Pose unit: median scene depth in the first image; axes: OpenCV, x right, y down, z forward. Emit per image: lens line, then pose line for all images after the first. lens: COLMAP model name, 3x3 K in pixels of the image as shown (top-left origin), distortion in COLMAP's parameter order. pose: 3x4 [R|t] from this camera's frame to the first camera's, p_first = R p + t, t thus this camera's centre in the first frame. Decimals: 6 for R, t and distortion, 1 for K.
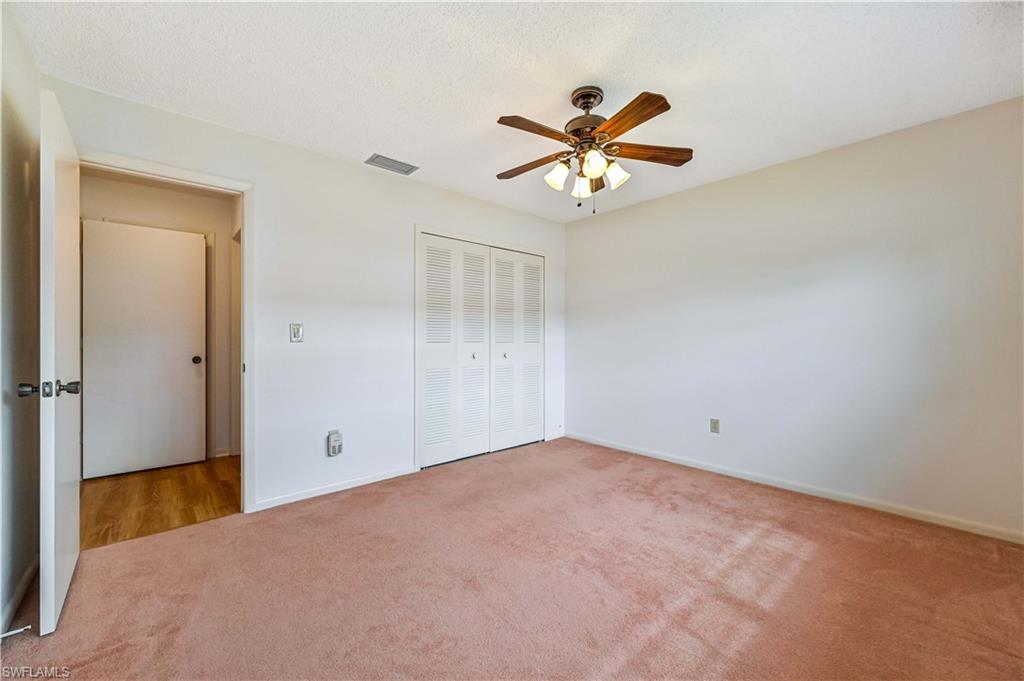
lens RADIAL K [[417.1, 0, 510.9], [0, 417.1, 337.4], [0, 0, 1]] dist [-0.002573, -0.000261]
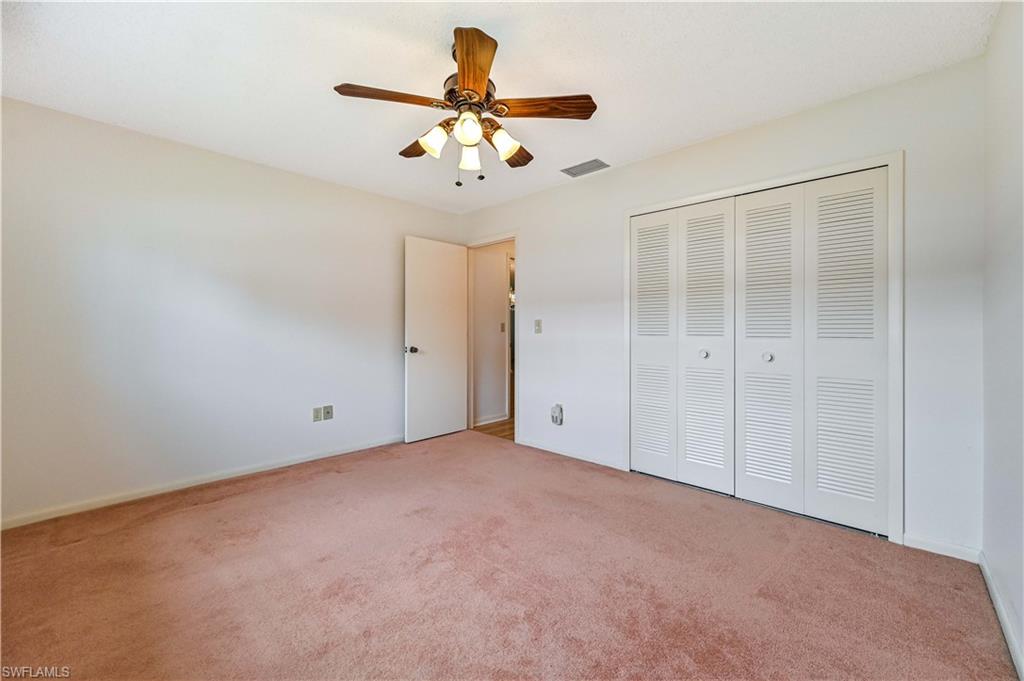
lens RADIAL K [[403.9, 0, 515.0], [0, 403.9, 336.9], [0, 0, 1]] dist [0.000628, 0.000111]
pose [[0.078368, 0.006234, -0.996905, 0.655223], [-0.004256, 0.999973, 0.005919, 0.011684], [0.996915, 0.003779, 0.078393, 0.659080]]
